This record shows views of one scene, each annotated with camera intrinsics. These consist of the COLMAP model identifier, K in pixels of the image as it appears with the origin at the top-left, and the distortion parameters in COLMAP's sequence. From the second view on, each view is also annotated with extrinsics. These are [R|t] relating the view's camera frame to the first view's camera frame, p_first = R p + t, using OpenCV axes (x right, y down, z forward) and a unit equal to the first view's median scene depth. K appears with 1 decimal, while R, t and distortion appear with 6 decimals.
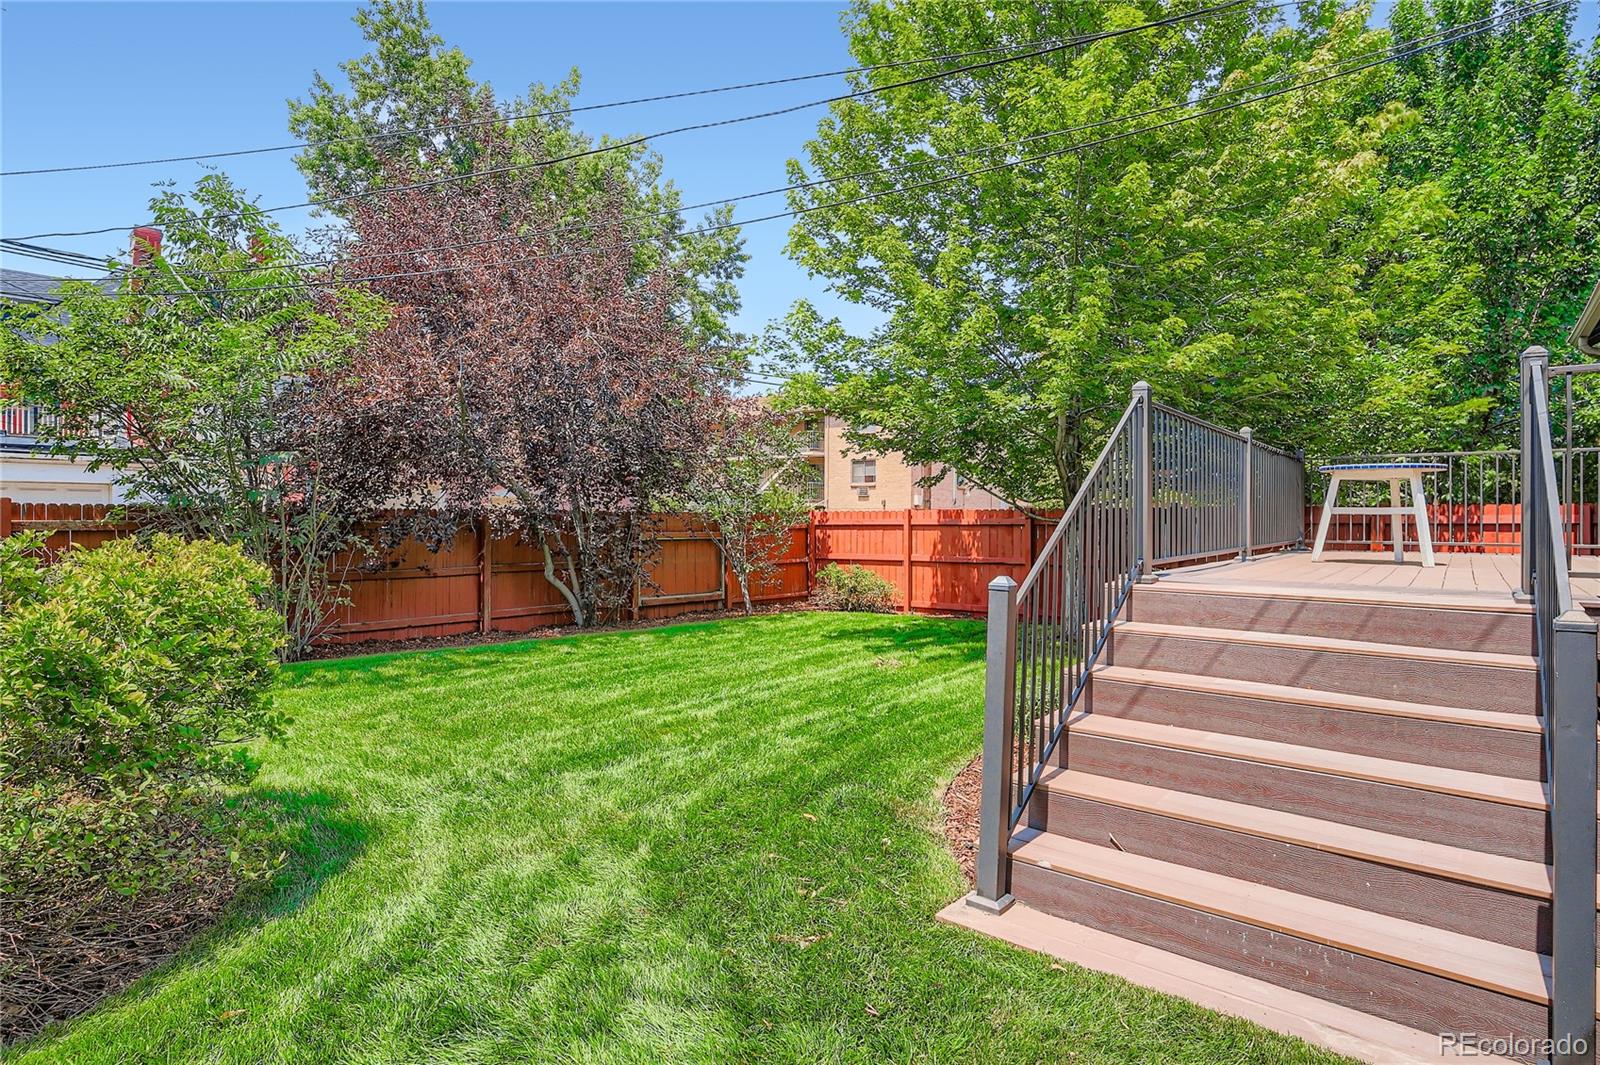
lens RADIAL K [[850.8, 0, 800.7], [0, 850.8, 520.3], [0, 0, 1]] dist [-0.030568, 0.006063]
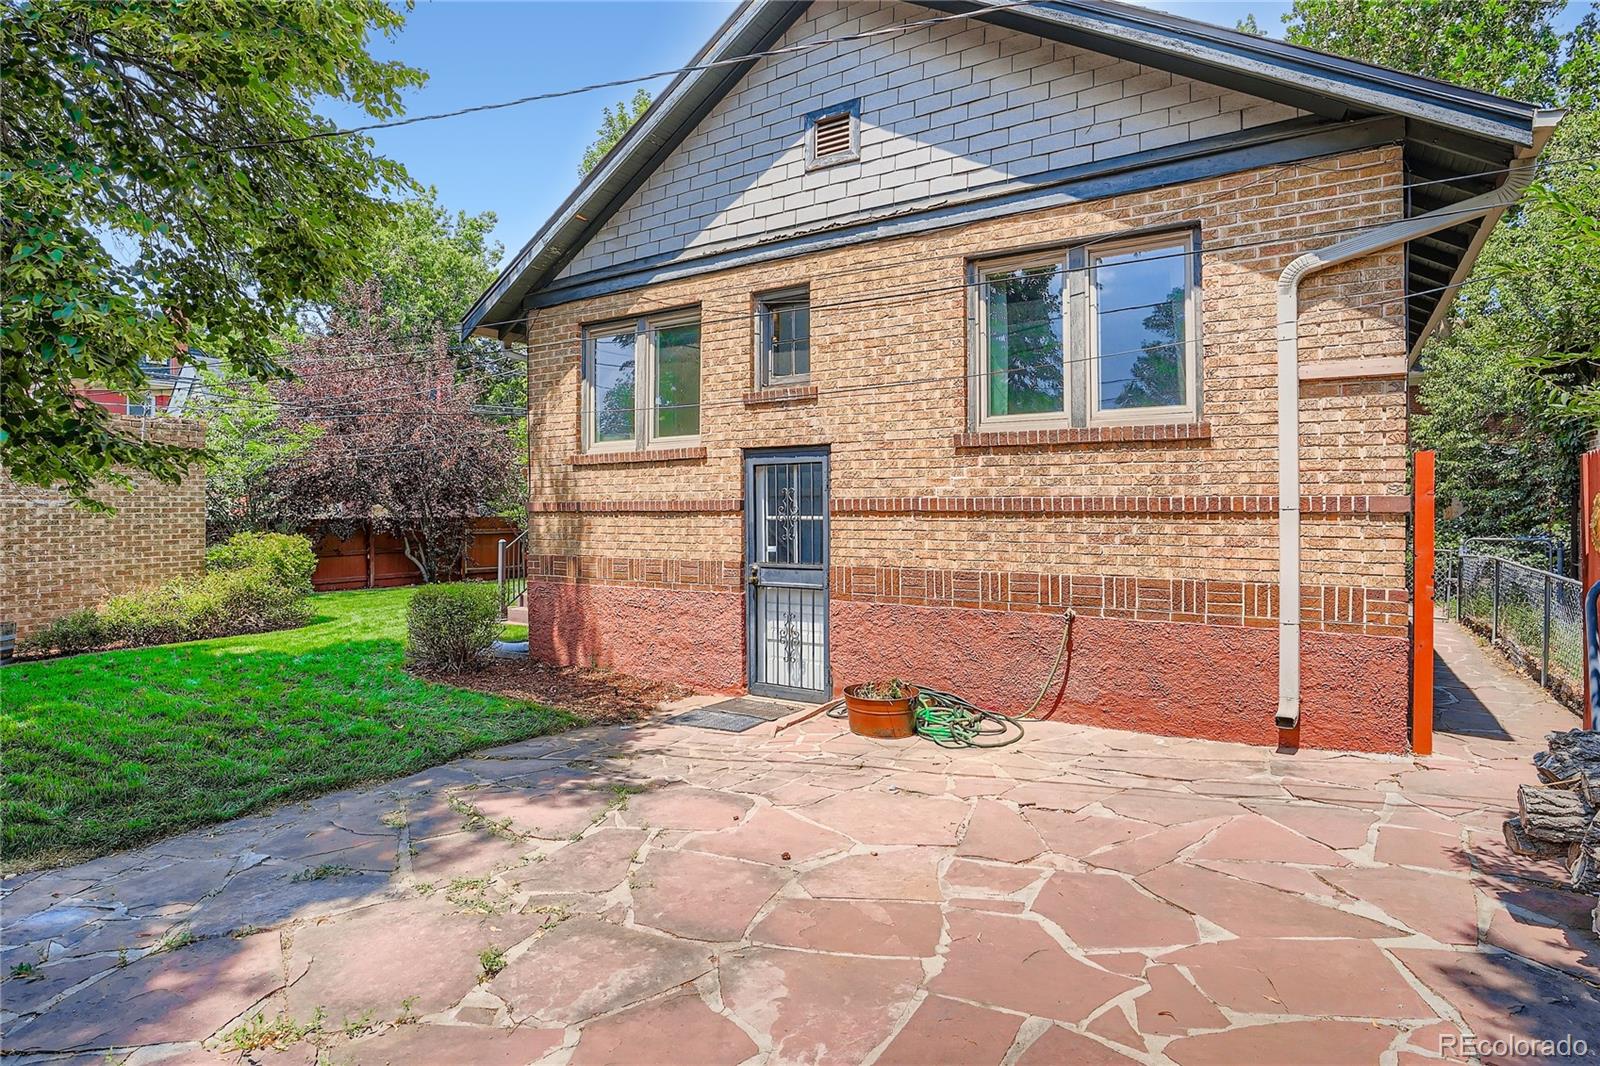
lens RADIAL K [[850.8, 0, 788.3], [0, 850.8, 521.3], [0, 0, 1]] dist [-0.030568, 0.006063]
pose [[0.993410, -0.014874, 0.113642, 0.303430], [0.013433, 0.999819, 0.013436, -0.017763], [-0.113821, -0.011821, 0.993431, -0.874625]]
